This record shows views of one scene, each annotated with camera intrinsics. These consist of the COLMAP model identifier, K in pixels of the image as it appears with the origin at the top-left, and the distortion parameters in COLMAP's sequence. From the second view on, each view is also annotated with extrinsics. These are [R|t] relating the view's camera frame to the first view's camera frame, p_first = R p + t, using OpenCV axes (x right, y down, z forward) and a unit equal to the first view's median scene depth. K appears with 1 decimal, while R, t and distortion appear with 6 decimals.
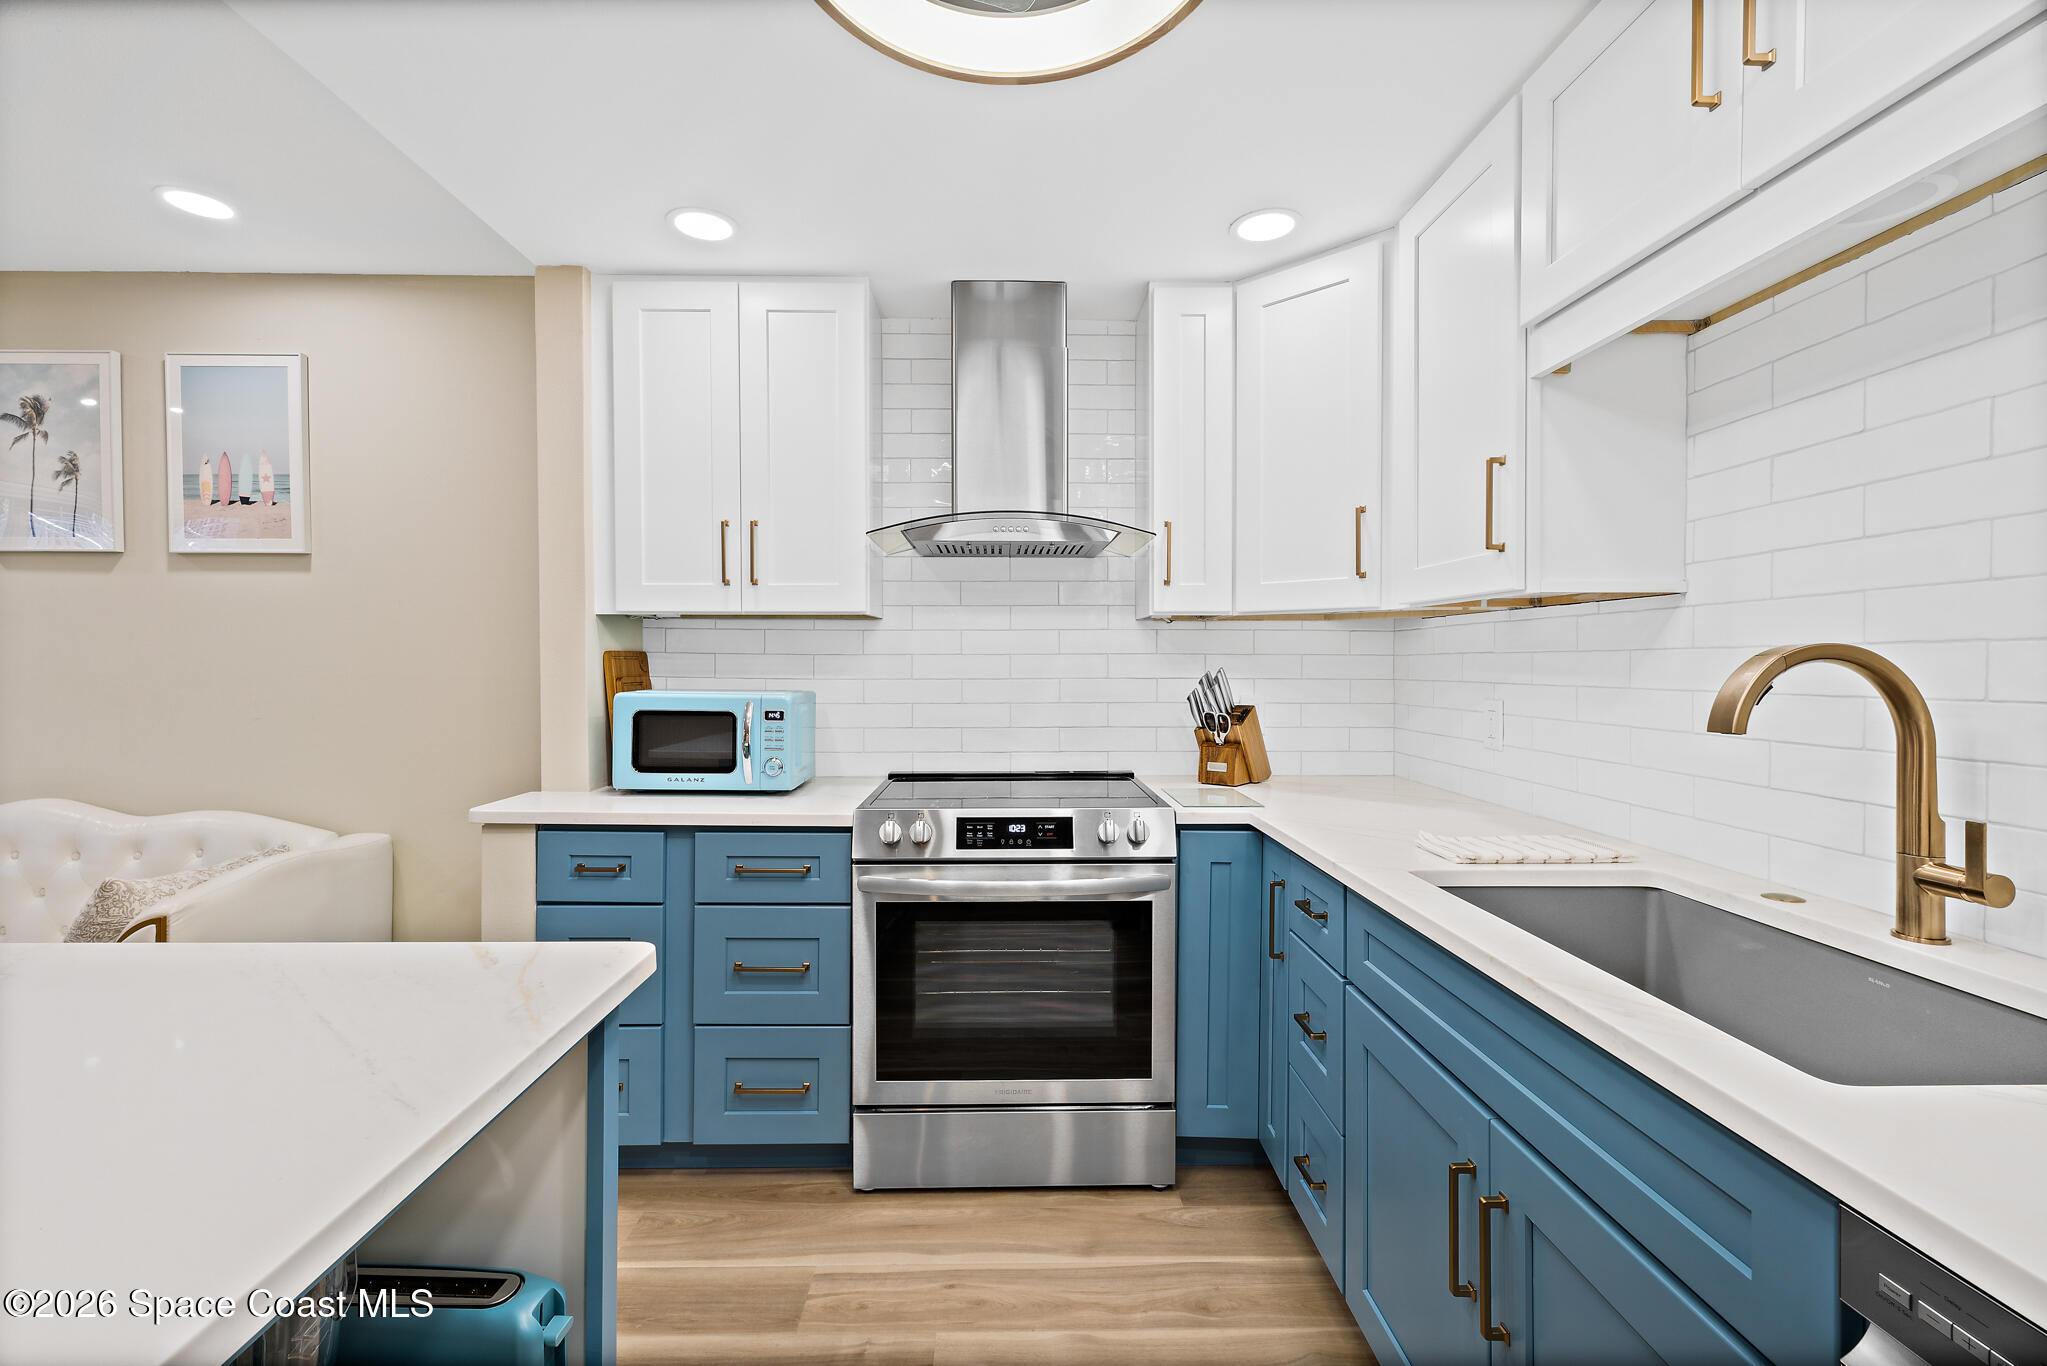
lens RADIAL K [[863.1, 0, 1016.4], [0, 863.1, 663.6], [0, 0, 1]] dist [0.002545, 0.000195]
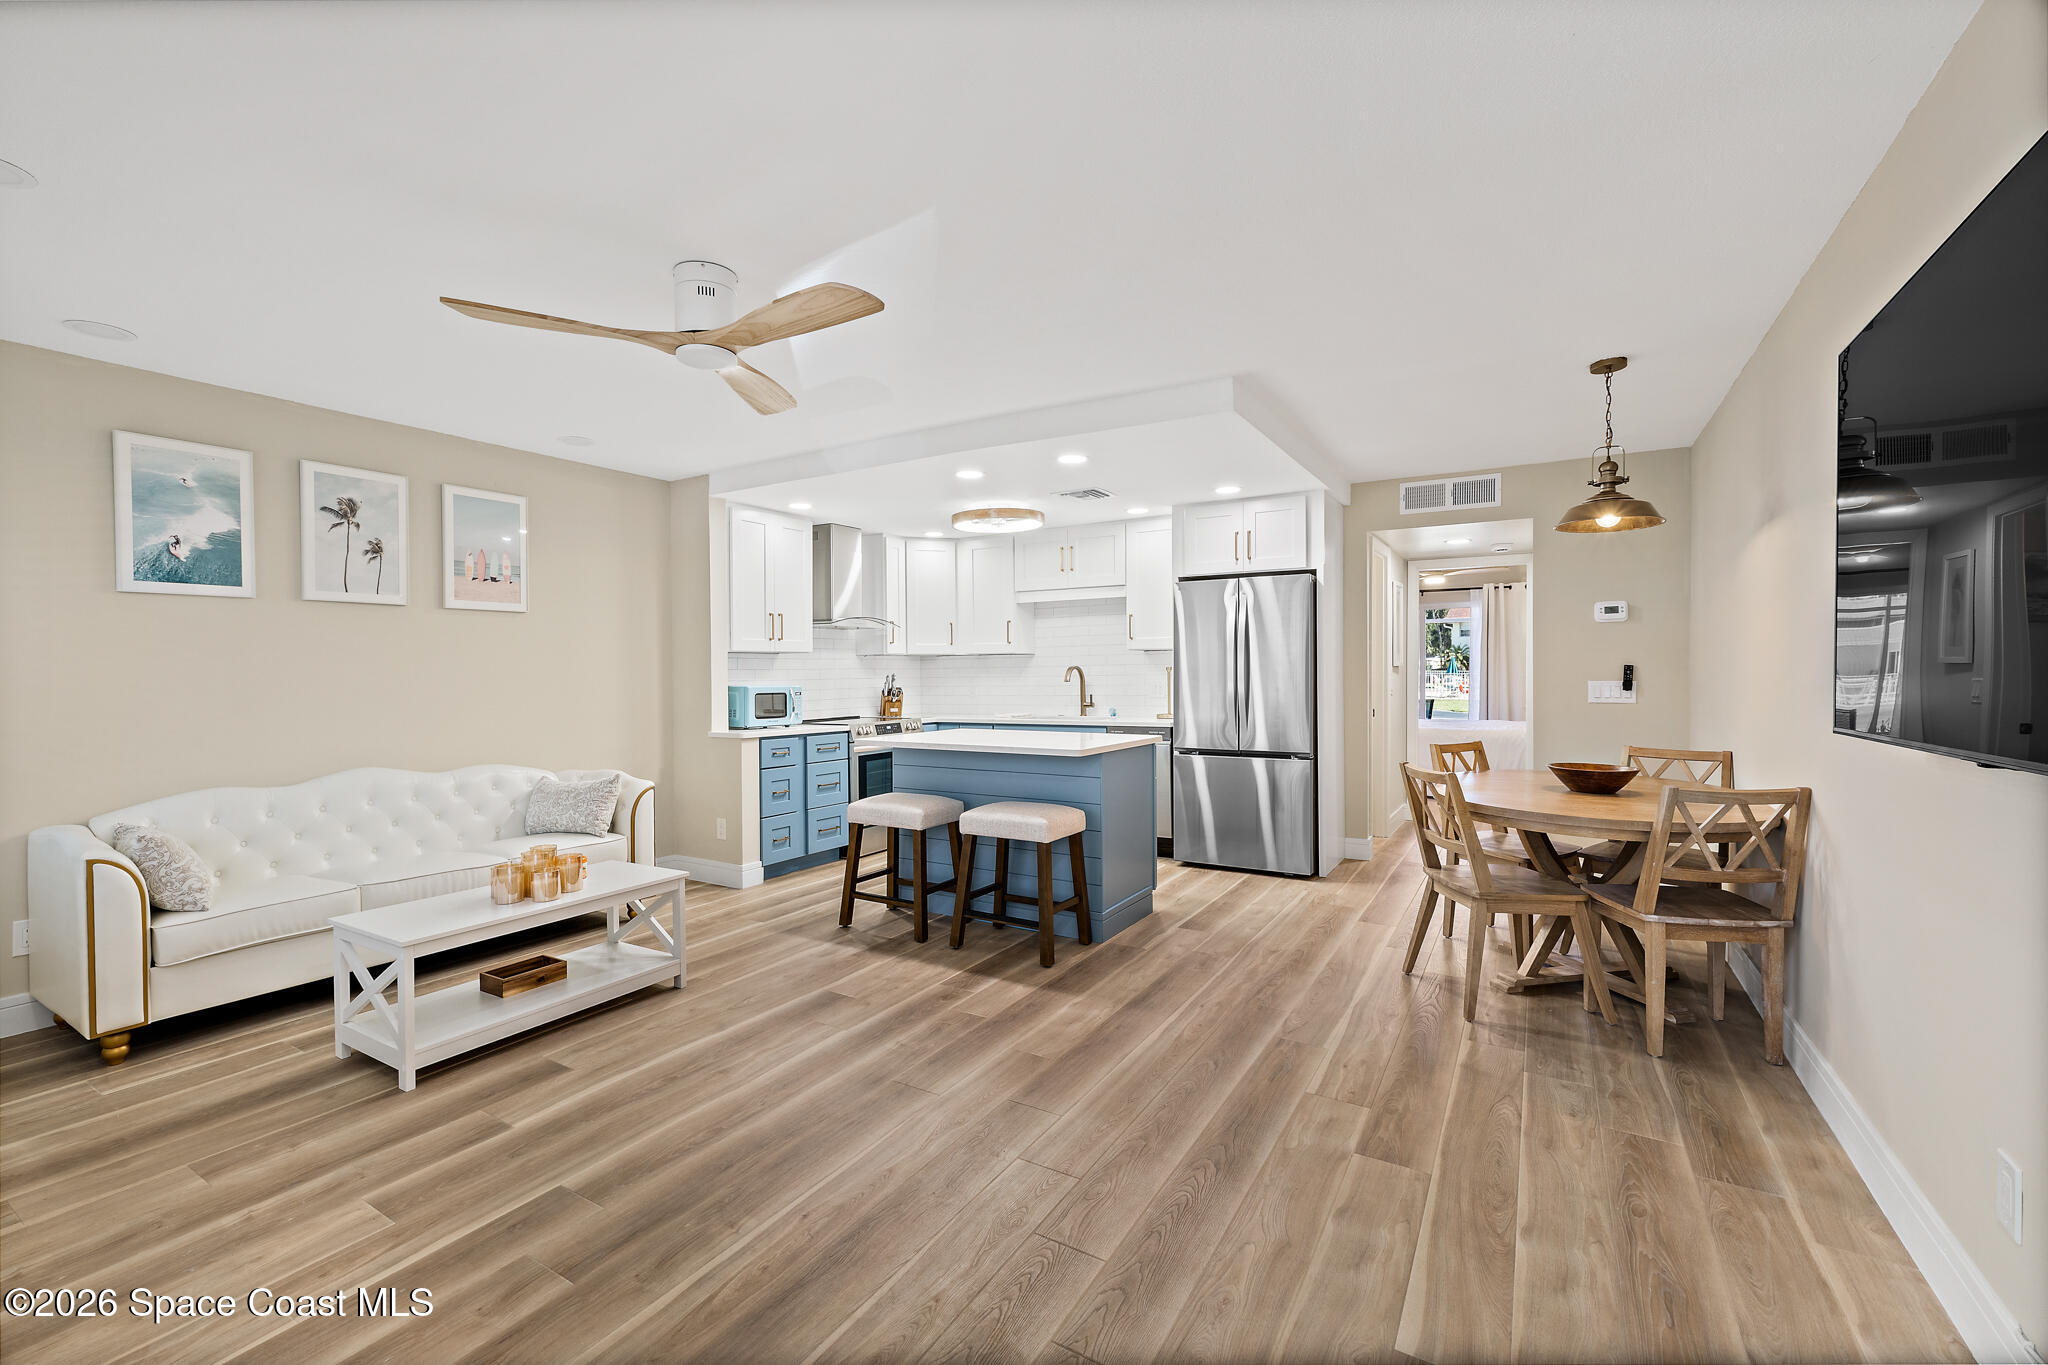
lens RADIAL K [[862.1, 0, 1024.0], [0, 862.1, 682.5], [0, 0, 1]] dist [0.003870, 0.000213]
pose [[0.533293, -0.016694, 0.845766, -2.046096], [0.014688, 0.999837, 0.010474, 0.010730], [-0.845803, 0.006837, 0.533451, -0.887124]]
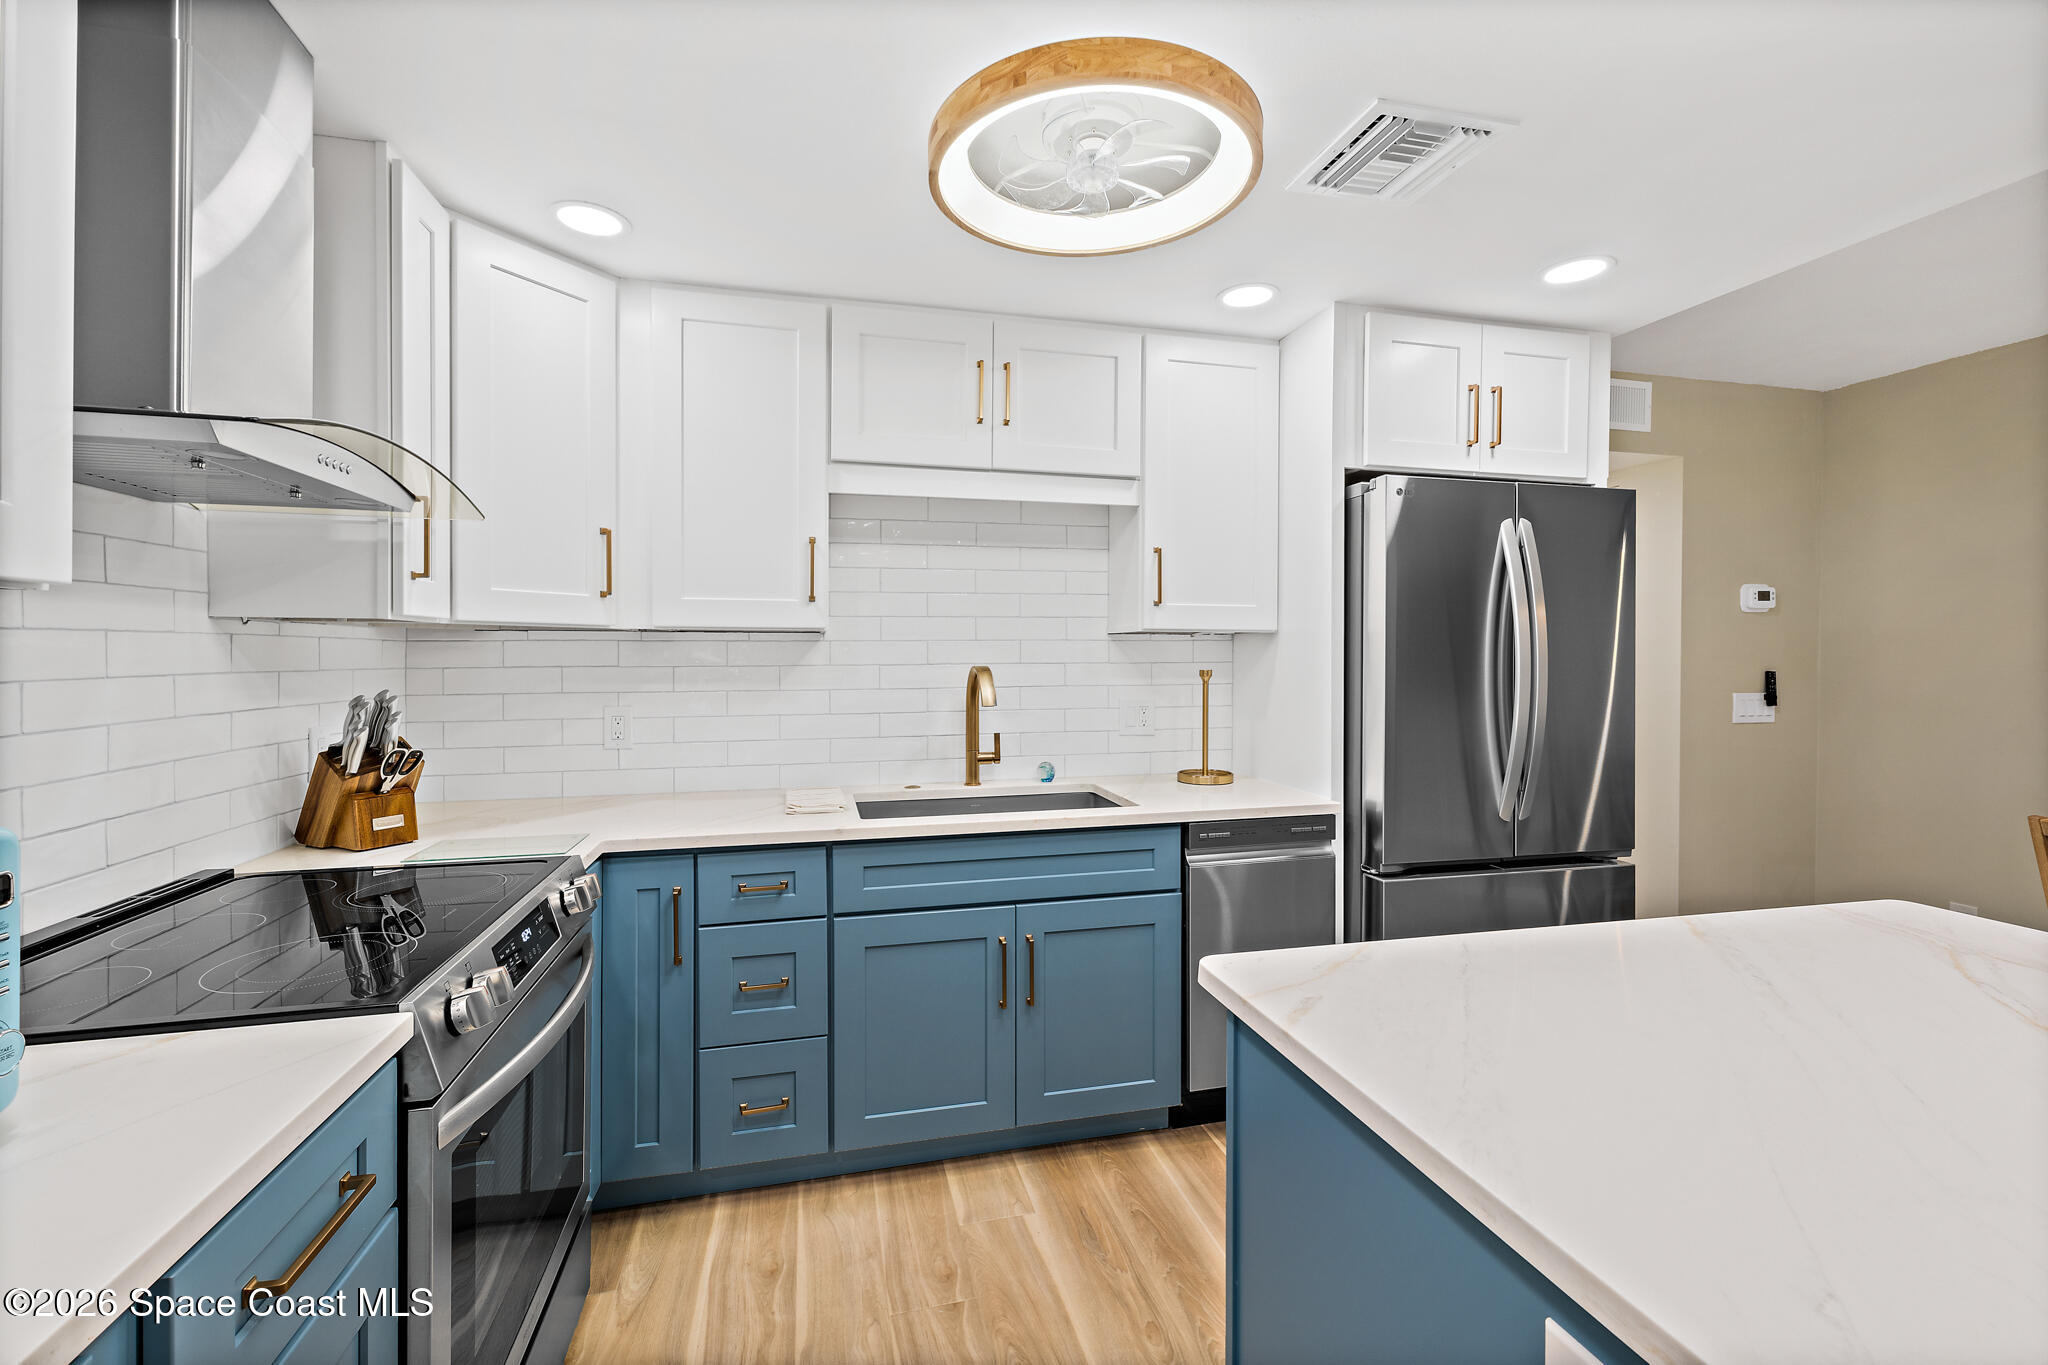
lens RADIAL K [[889.2, 0, 1024.3], [0, 889.2, 649.9], [0, 0, 1]] dist [0.008428, 0.000084]
pose [[-0.223696, 0.004911, 0.974647, -0.715321], [0.004278, 0.999983, -0.004057, -0.027080], [-0.974650, 0.003262, -0.223713, 0.700475]]
